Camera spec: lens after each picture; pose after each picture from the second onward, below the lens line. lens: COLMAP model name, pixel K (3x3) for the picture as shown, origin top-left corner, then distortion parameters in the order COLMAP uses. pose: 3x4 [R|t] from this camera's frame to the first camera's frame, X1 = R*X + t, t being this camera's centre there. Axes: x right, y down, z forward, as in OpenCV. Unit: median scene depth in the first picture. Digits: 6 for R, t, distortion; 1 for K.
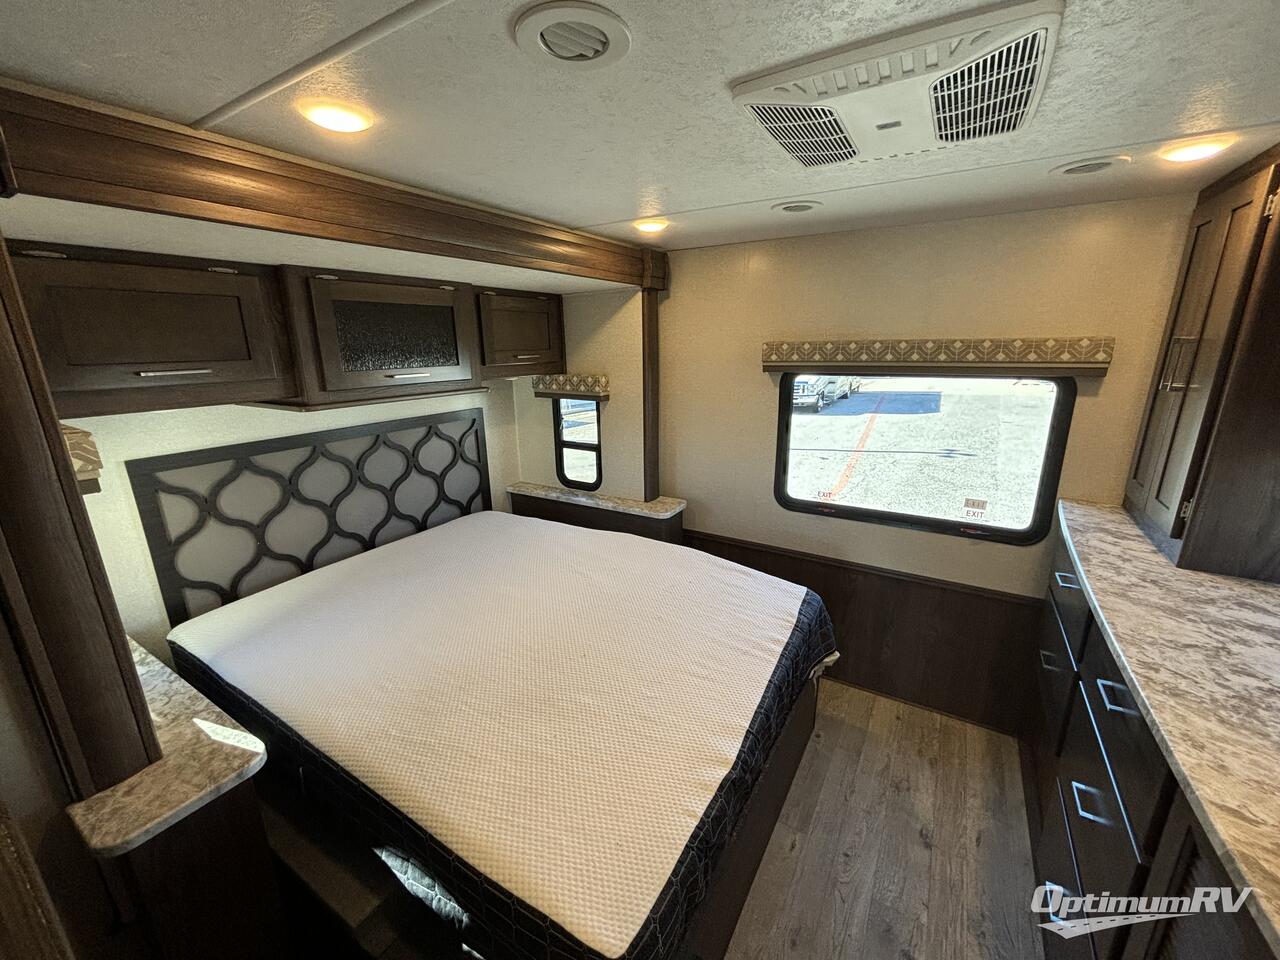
lens RADIAL K [[524.4, 0, 636.7], [0, 524.4, 483.6], [0, 0, 1]] dist [-0.003721, -0.000982]
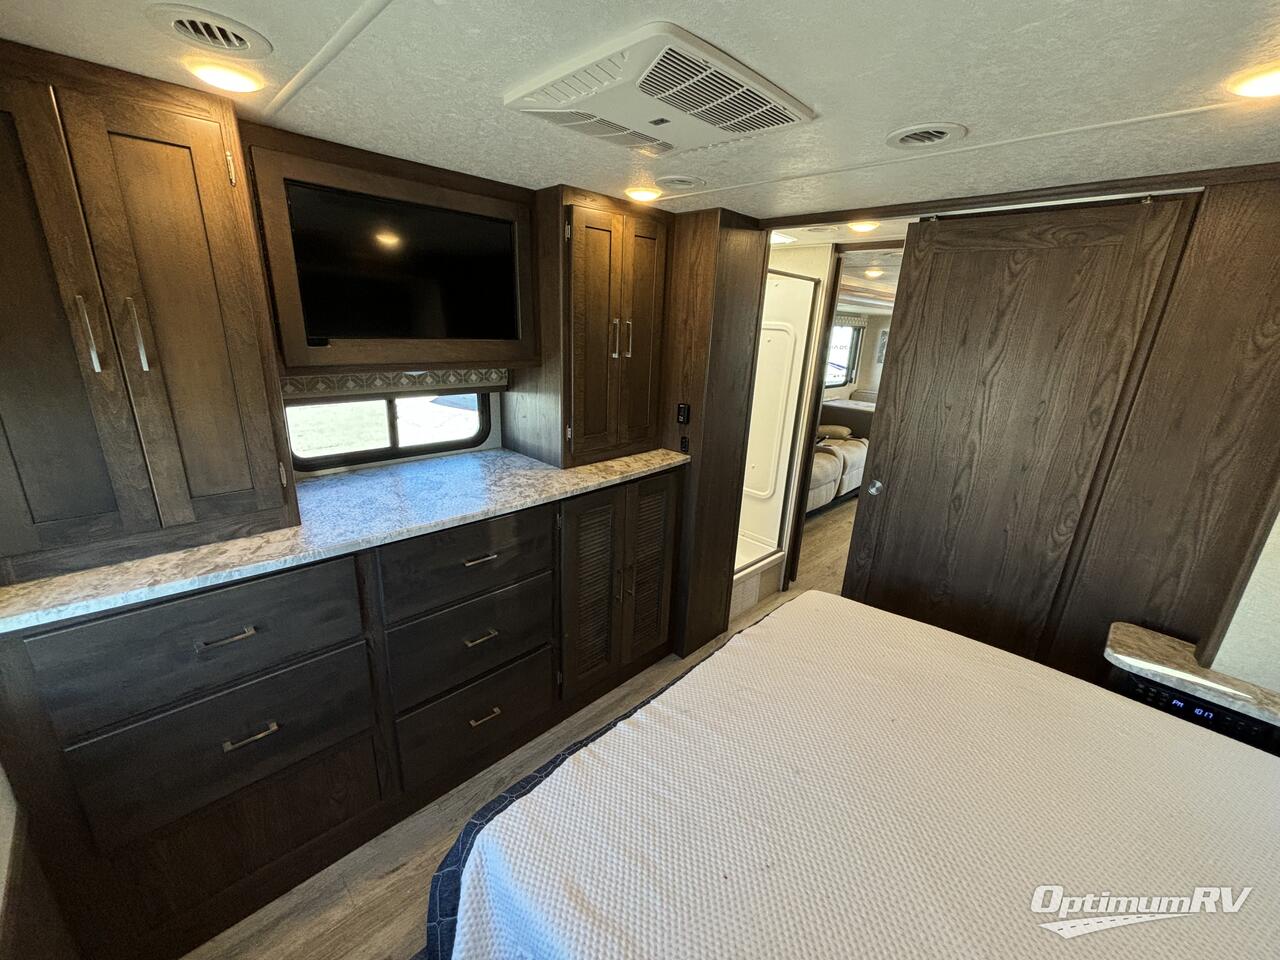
lens RADIAL K [[524.4, 0, 637.7], [0, 524.4, 481.3], [0, 0, 1]] dist [-0.003721, -0.000982]
pose [[-0.970422, -0.099703, 0.219864, 0.207239], [0.034220, 0.844728, 0.534101, -0.630151], [-0.238976, 0.525827, -0.816331, 2.288847]]
